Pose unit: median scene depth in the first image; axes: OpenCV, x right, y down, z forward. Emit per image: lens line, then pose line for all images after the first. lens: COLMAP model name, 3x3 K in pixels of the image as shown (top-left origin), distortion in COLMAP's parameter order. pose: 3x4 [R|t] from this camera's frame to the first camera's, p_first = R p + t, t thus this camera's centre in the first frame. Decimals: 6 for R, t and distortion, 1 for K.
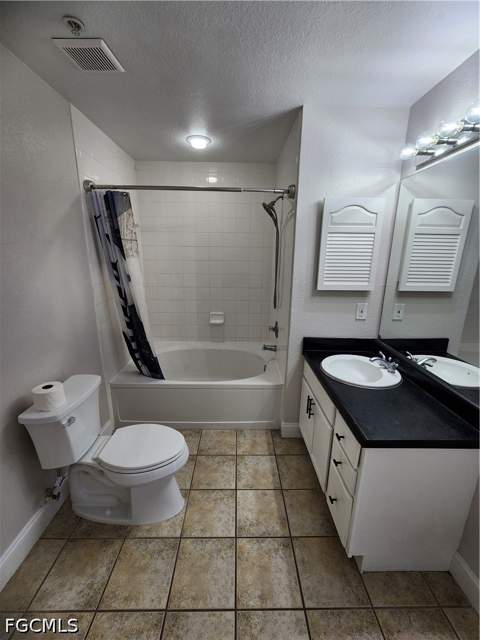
lens RADIAL K [[264.3, 0, 242.3], [0, 264.3, 318.7], [0, 0, 1]] dist [-0.000367, 0.000481]
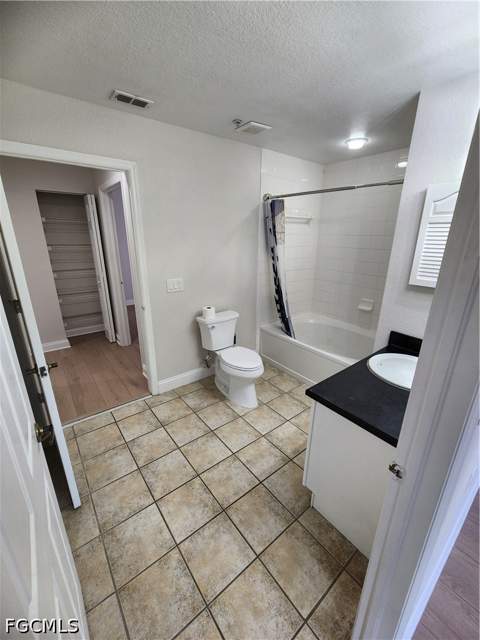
lens RADIAL K [[264.3, 0, 240.9], [0, 264.3, 319.1], [0, 0, 1]] dist [-0.000367, 0.000481]
pose [[0.606905, 0.239787, -0.757739, 0.683807], [-0.197368, 0.969007, 0.148563, -0.007948], [0.769878, 0.059390, 0.635422, -0.068035]]
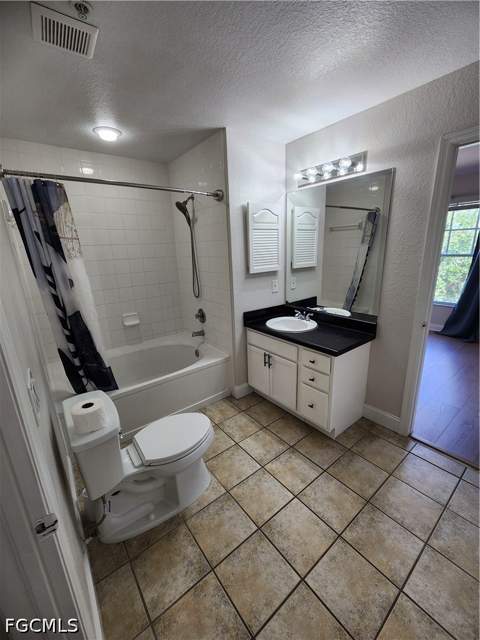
lens RADIAL K [[264.3, 0, 243.7], [0, 264.3, 319.2], [0, 0, 1]] dist [-0.000367, 0.000481]
pose [[0.792908, -0.200419, 0.575438, -0.543684], [0.191765, 0.978451, 0.076548, 0.004579], [-0.578380, 0.049653, 0.814255, -0.025861]]
